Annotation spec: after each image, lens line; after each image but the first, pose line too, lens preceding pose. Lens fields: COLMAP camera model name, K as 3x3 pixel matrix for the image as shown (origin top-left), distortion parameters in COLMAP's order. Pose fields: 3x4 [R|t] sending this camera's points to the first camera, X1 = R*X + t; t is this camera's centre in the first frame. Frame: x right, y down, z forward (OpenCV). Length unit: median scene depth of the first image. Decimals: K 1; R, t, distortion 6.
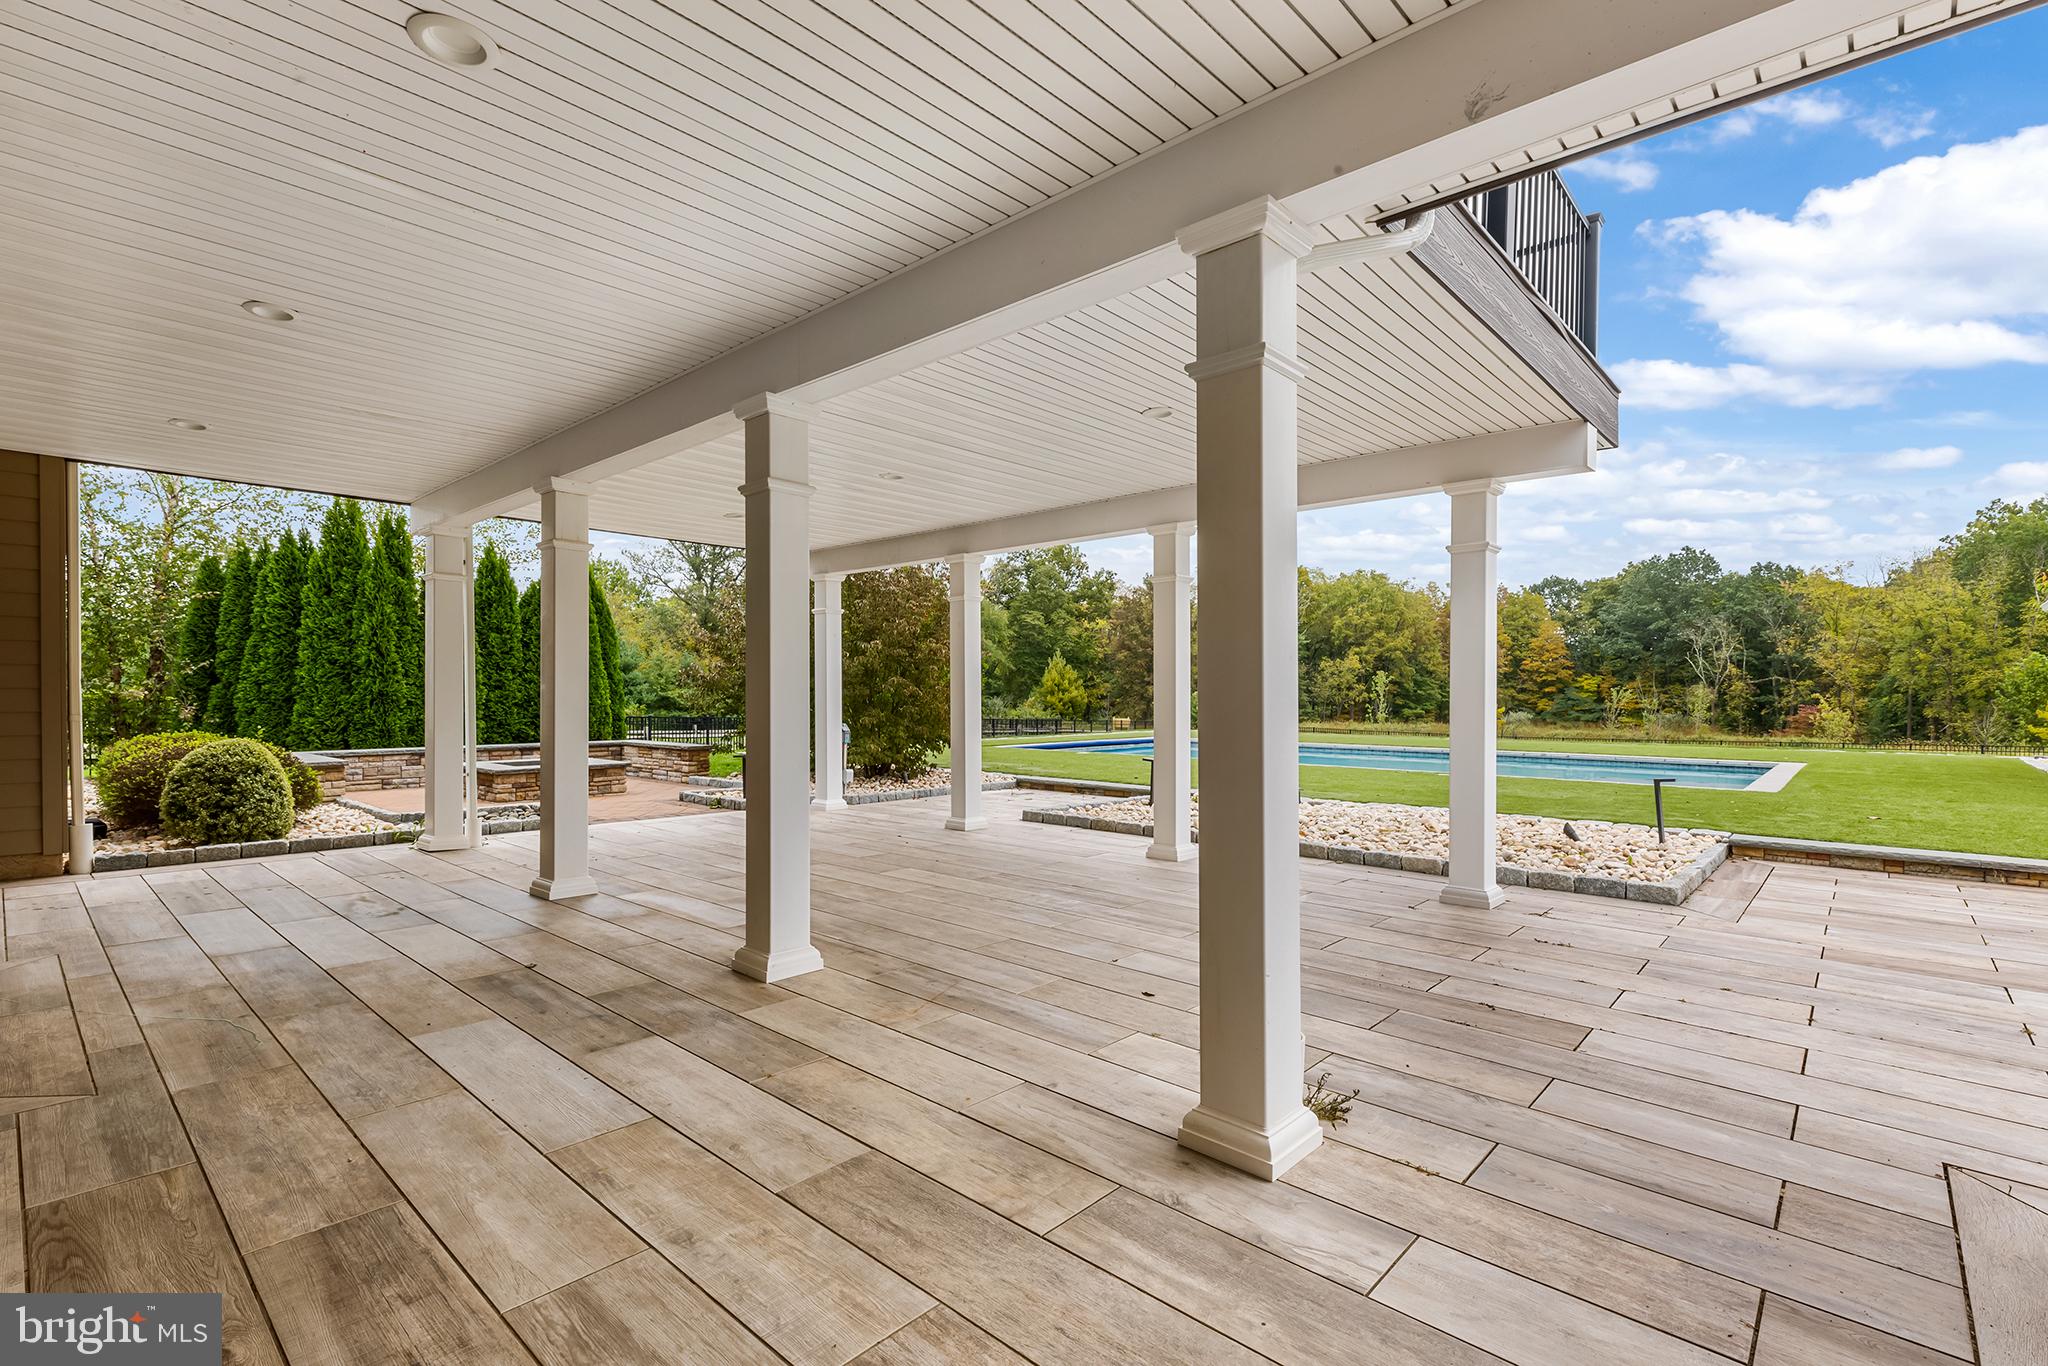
lens RADIAL K [[923.3, 0, 1031.3], [0, 923.3, 718.7], [0, 0, 1]] dist [0.003361, 0.000837]
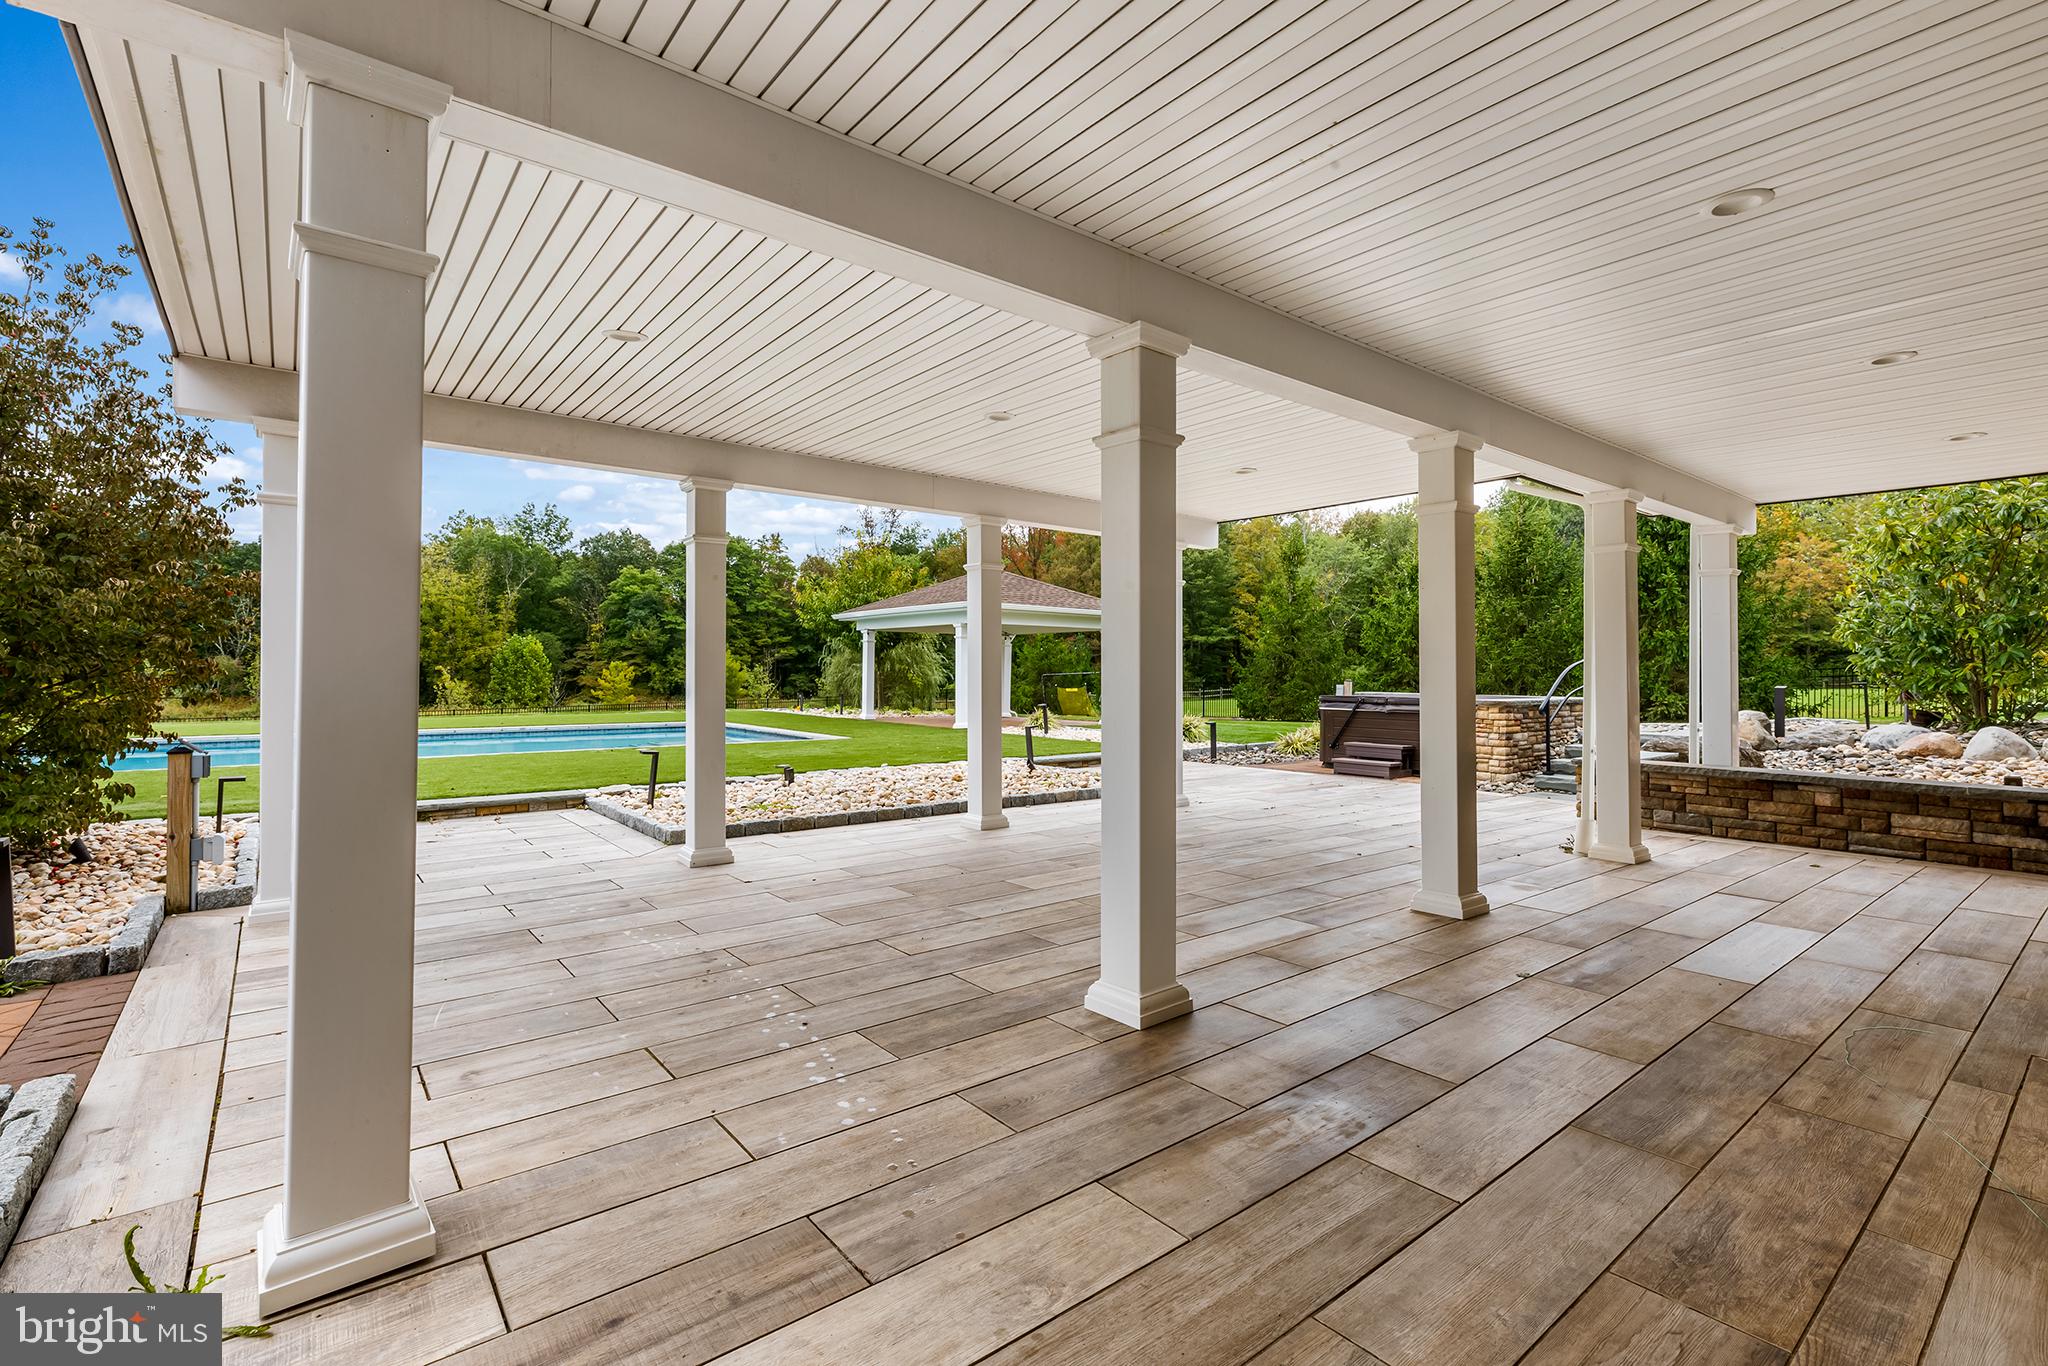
lens RADIAL K [[923.3, 0, 1025.4], [0, 923.3, 670.1], [0, 0, 1]] dist [0.003361, 0.000837]
pose [[0.165702, -0.002053, 0.986174, -1.612661], [0.022416, 0.999747, -0.001685, -0.050436], [-0.985921, 0.022386, 0.165707, 1.398766]]
